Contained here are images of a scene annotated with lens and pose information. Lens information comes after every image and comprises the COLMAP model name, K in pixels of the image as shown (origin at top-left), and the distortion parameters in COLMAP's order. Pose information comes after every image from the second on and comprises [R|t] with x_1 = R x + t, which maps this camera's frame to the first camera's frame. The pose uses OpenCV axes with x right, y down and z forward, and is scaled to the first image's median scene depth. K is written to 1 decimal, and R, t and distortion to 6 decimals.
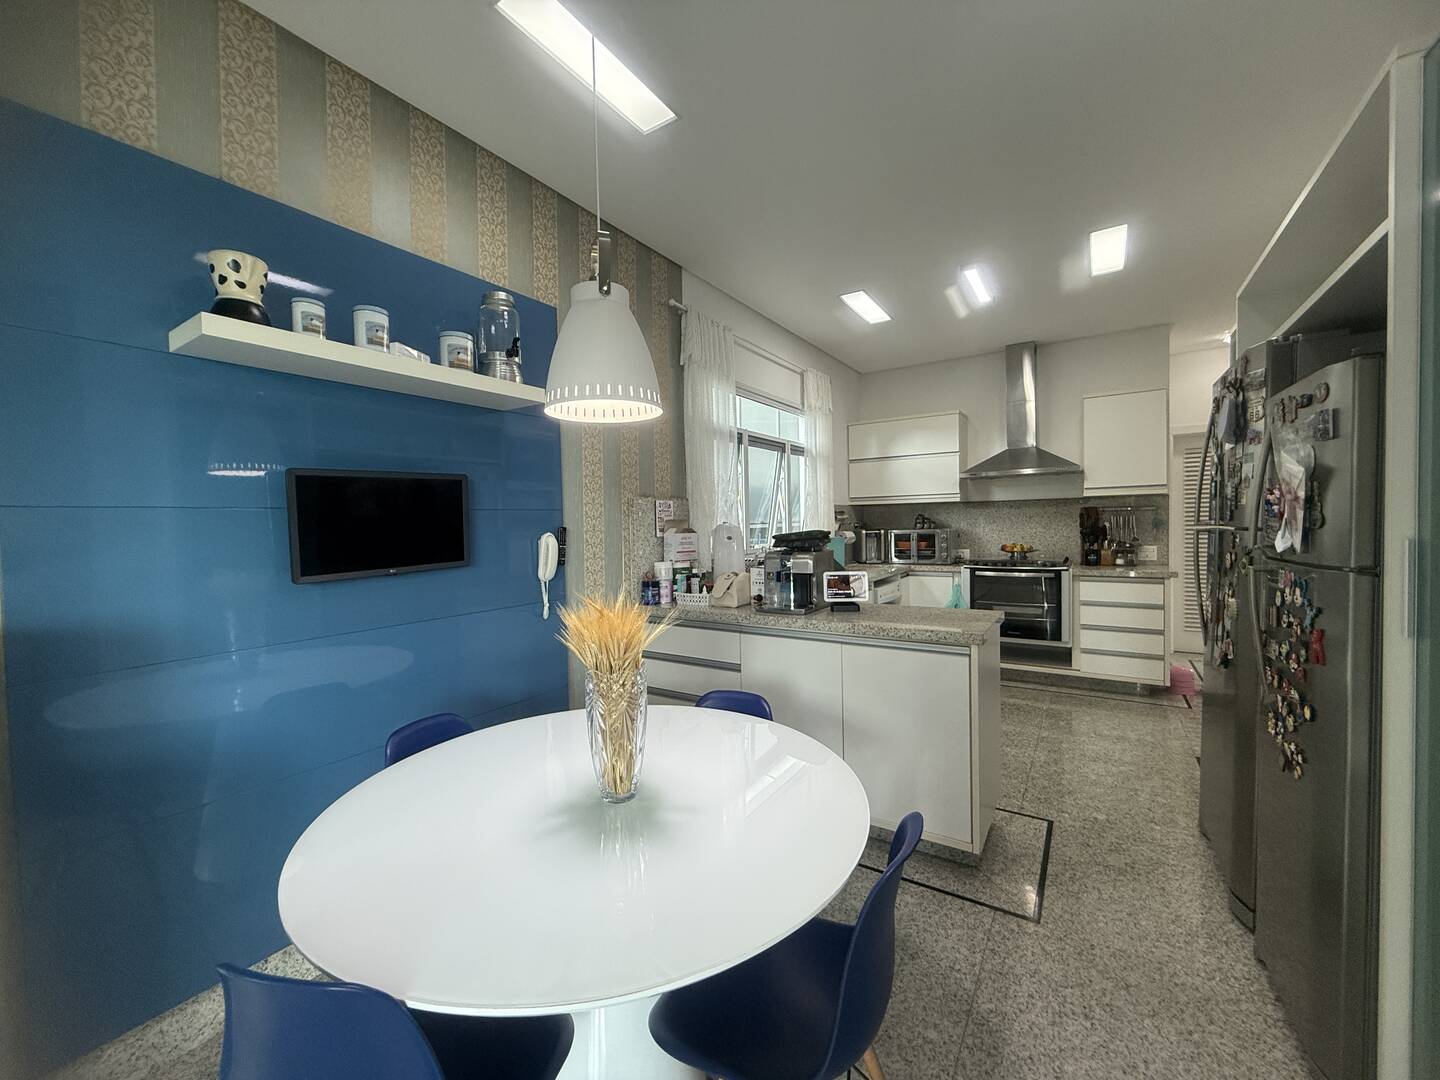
lens RADIAL K [[575.9, 0, 712.9], [0, 575.9, 539.3], [0, 0, 1]] dist [-0.000290, 0.000040]
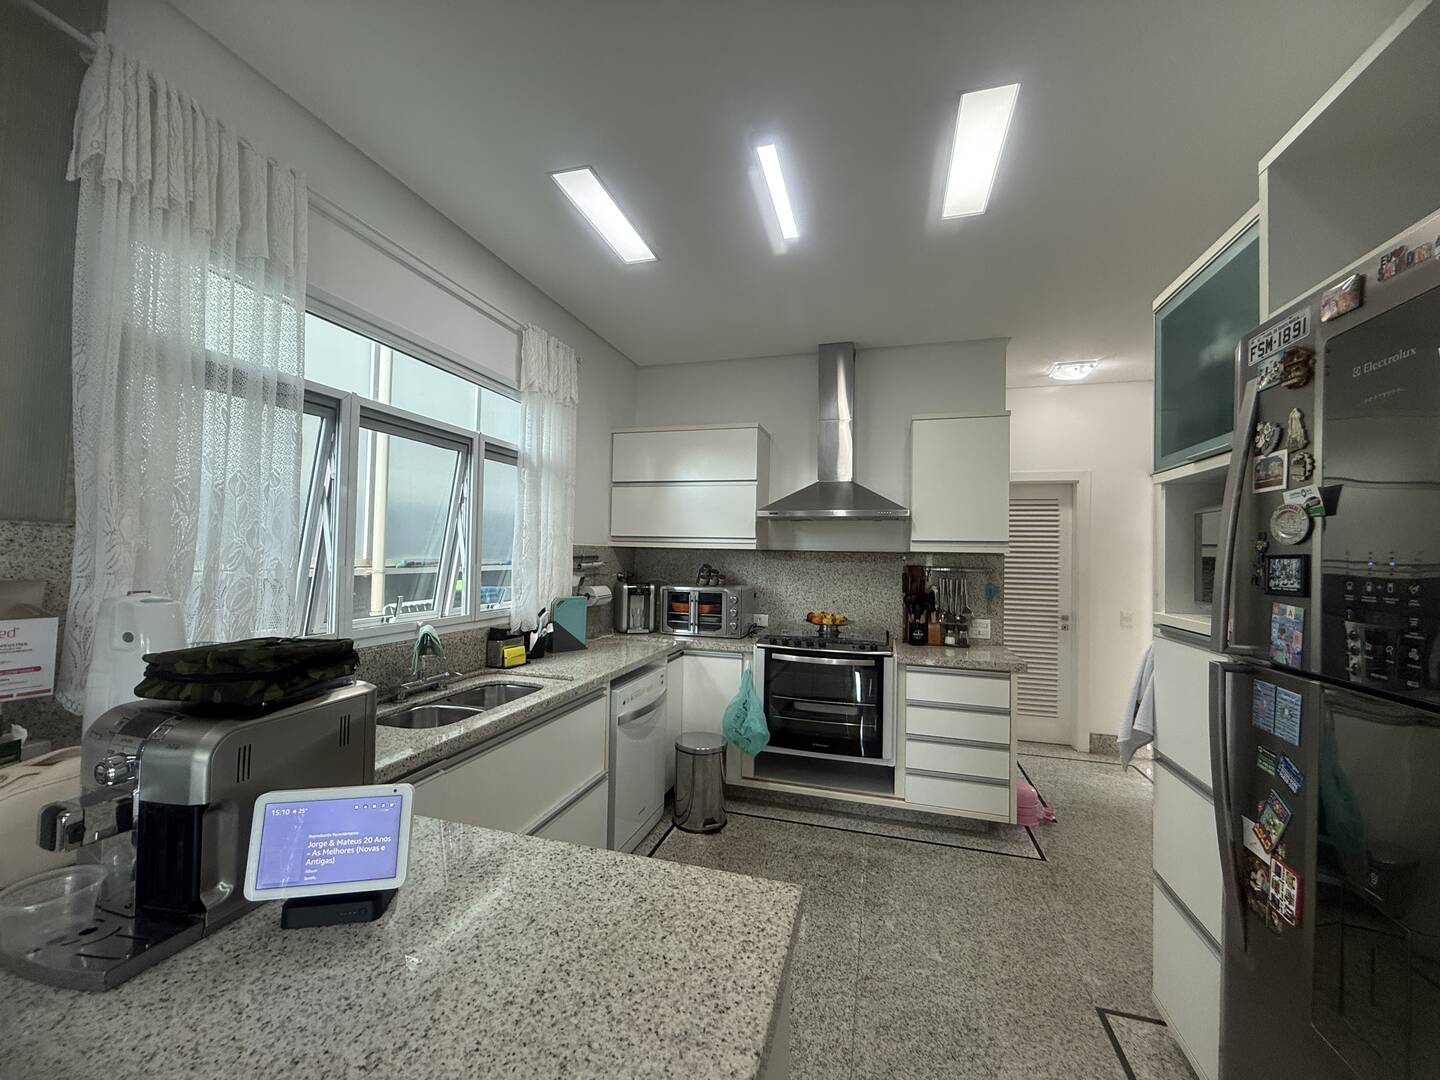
lens RADIAL K [[575.9, 0, 715.0], [0, 575.9, 538.7], [0, 0, 1]] dist [-0.000290, 0.000040]
pose [[0.954253, 0.049884, 0.294809, 0.185340], [-0.033120, 0.997552, -0.061588, -0.036782], [-0.297159, 0.049007, 0.953570, 0.365440]]
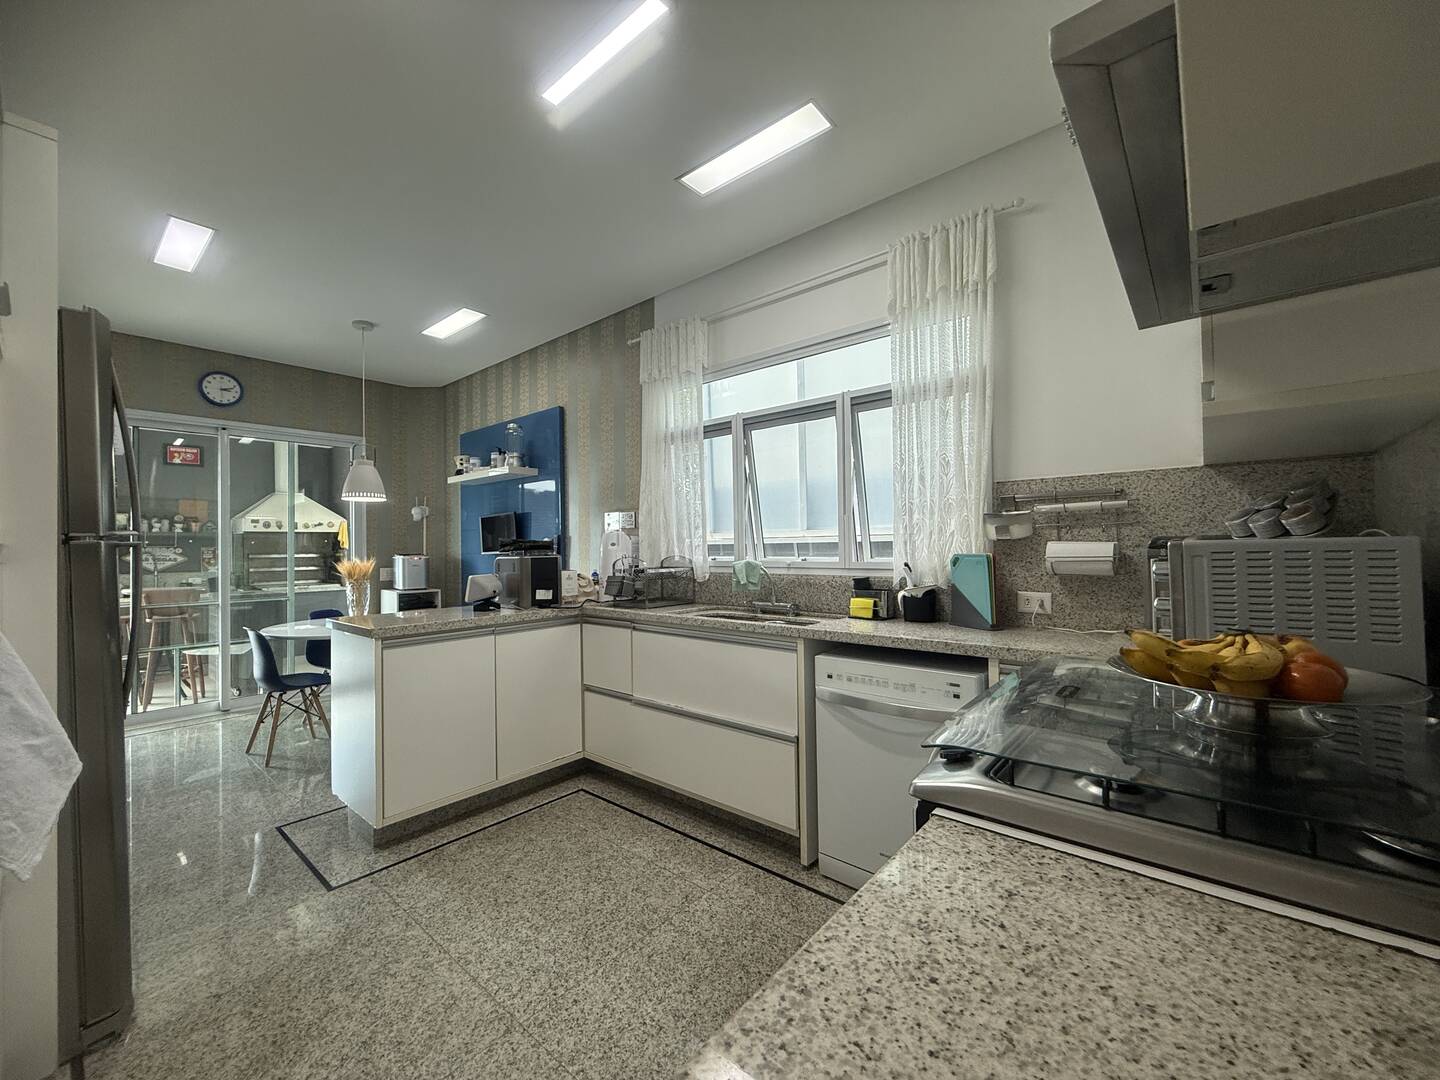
lens RADIAL K [[575.9, 0, 715.9], [0, 575.9, 537.3], [0, 0, 1]] dist [-0.000290, 0.000040]
pose [[-0.122512, 0.008489, -0.992431, 0.742801], [-0.011975, 0.999878, 0.010031, -0.020493], [0.992395, 0.013113, -0.122395, 0.911995]]
